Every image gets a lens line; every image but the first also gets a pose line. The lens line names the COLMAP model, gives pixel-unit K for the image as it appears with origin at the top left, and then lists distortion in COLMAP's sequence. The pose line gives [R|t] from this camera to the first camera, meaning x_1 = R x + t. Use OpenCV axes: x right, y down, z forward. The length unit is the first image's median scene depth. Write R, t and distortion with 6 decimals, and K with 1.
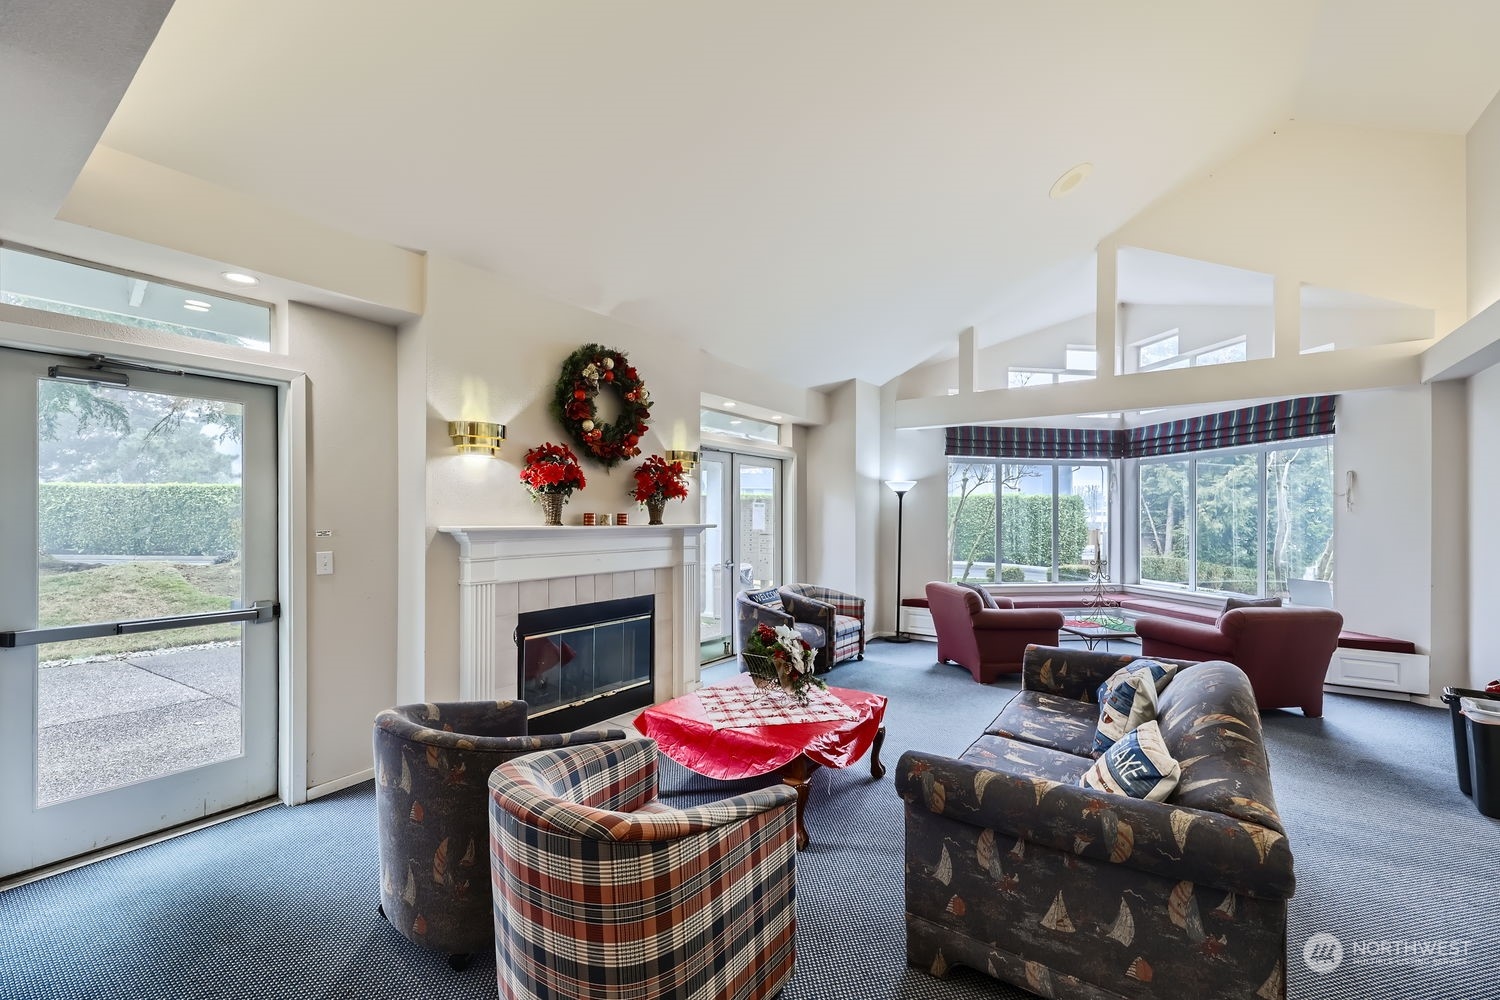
lens RADIAL K [[603.6, 0, 753.7], [0, 603.6, 517.2], [0, 0, 1]] dist [0.010382, -0.000442]
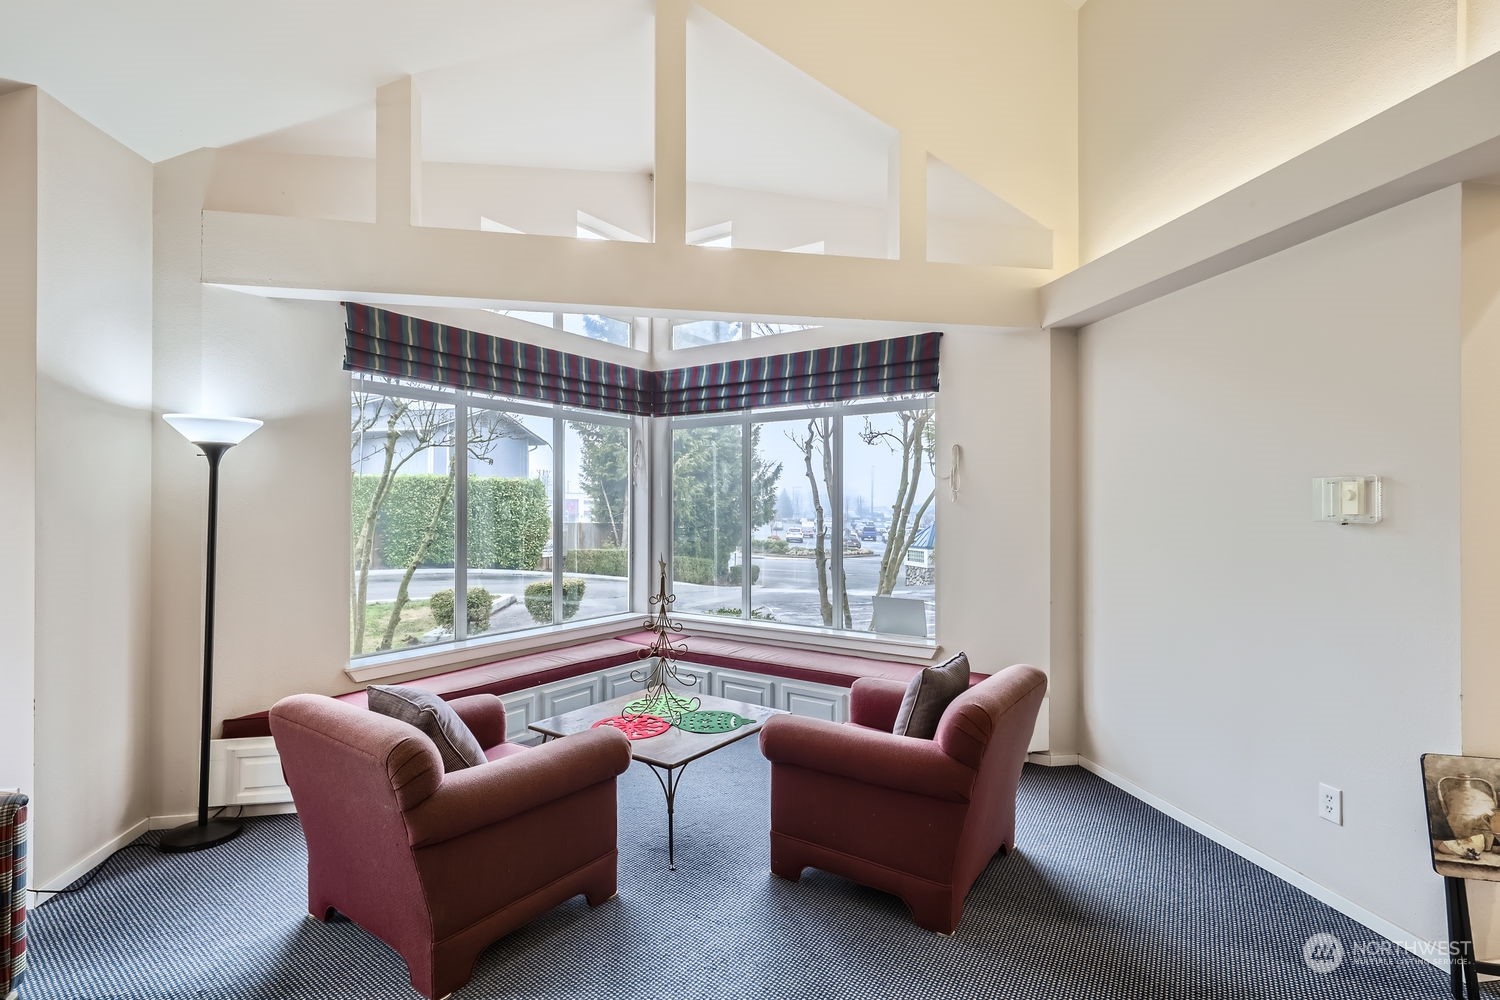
lens RADIAL K [[713.7, 0, 753.2], [0, 713.7, 500.5], [0, 0, 1]] dist [0.000906, 0.000282]
pose [[0.695043, 0.004248, 0.718956, 0.196491], [0.000731, 0.999978, -0.006616, -0.004489], [-0.718968, 0.005124, 0.695025, 0.553346]]
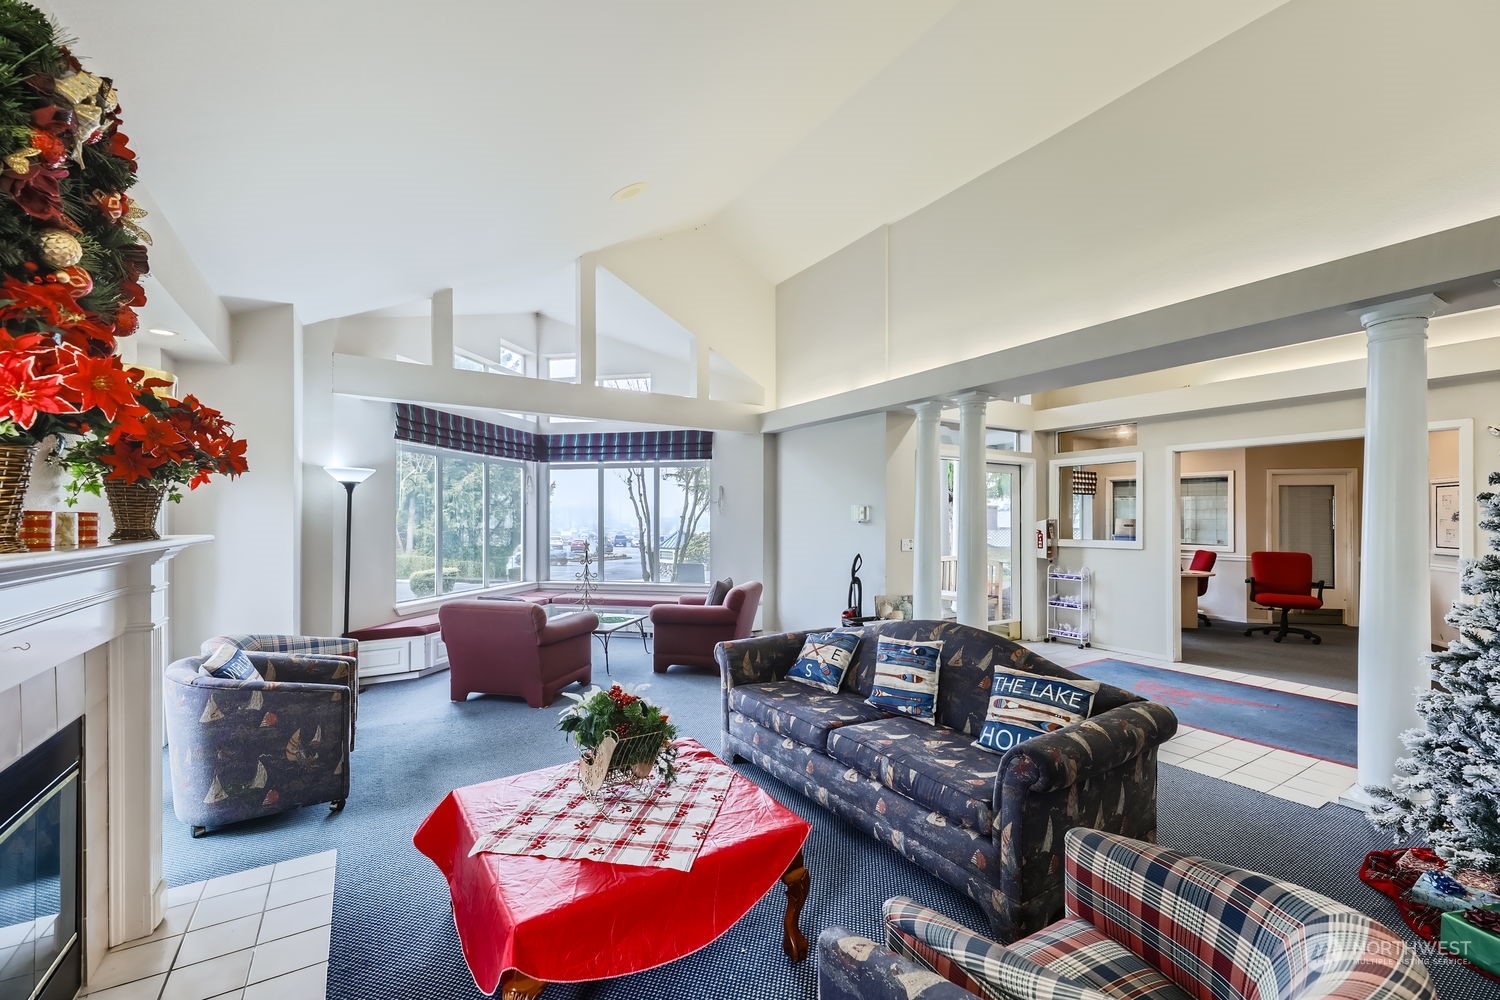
lens RADIAL K [[605.7, 0, 750.8], [0, 605.7, 518.5], [0, 0, 1]] dist [0.008728, -0.000136]
pose [[0.379980, -0.002967, 0.924990, -0.307622], [0.000357, 0.999995, 0.003061, -0.002557], [-0.924994, -0.000832, 0.379980, 0.362135]]
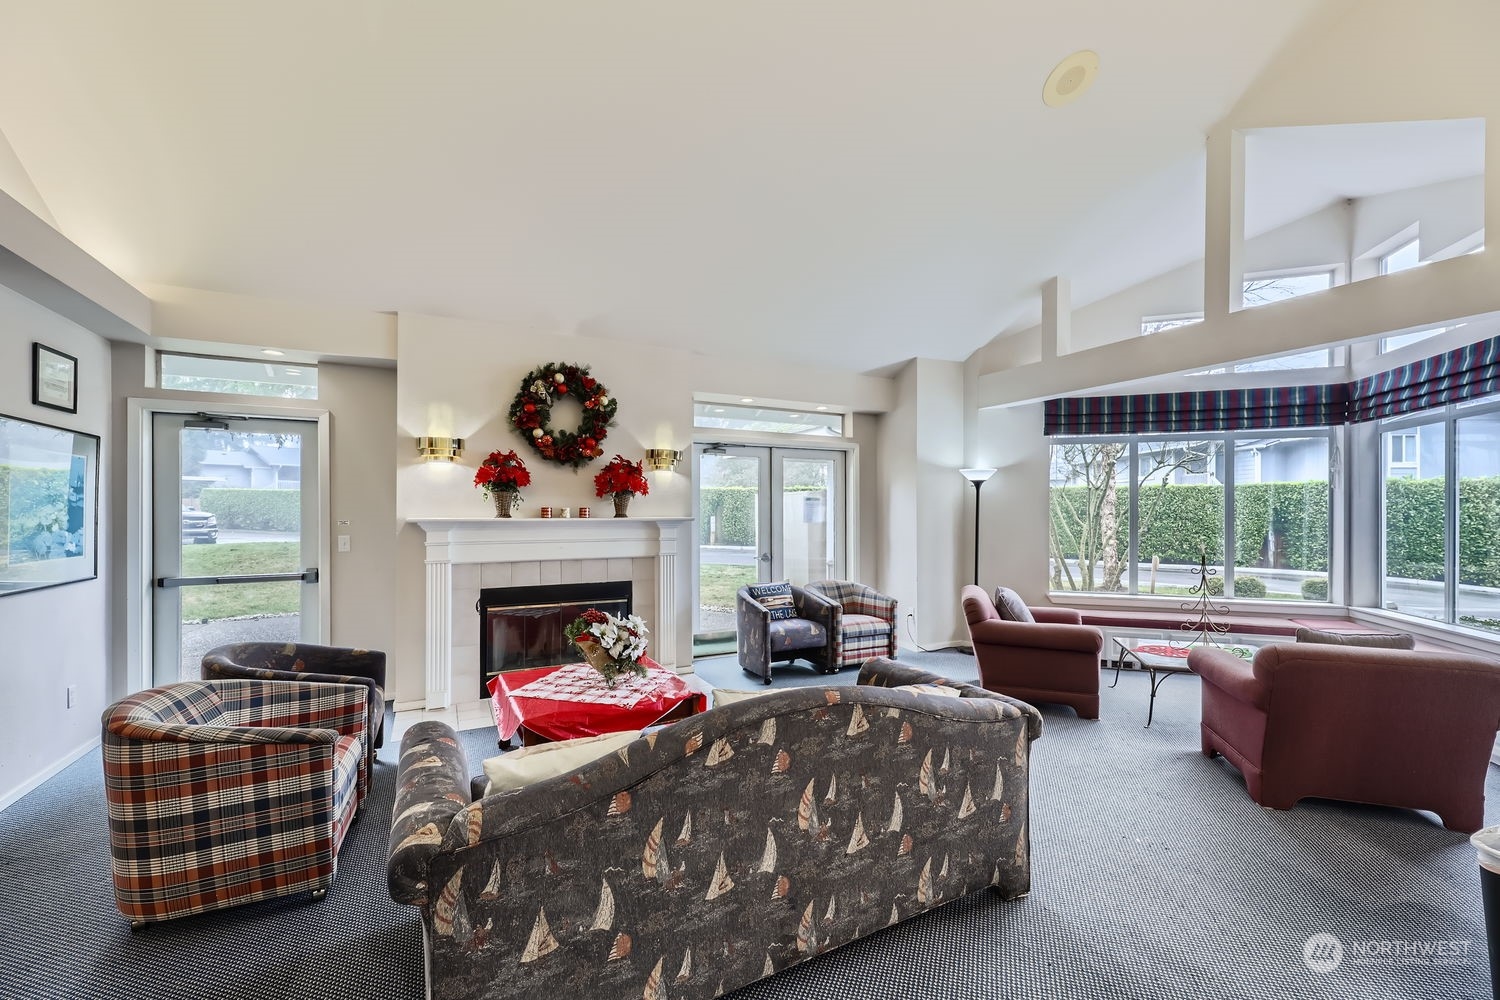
lens RADIAL K [[603.6, 0, 753.7], [0, 603.6, 517.2], [0, 0, 1]] dist [0.010382, -0.000442]
pose [[0.890270, 0.001443, -0.455430, 0.446110], [0.002346, 0.999967, 0.007755, 0.002734], [0.455427, -0.007972, 0.890238, 0.099768]]
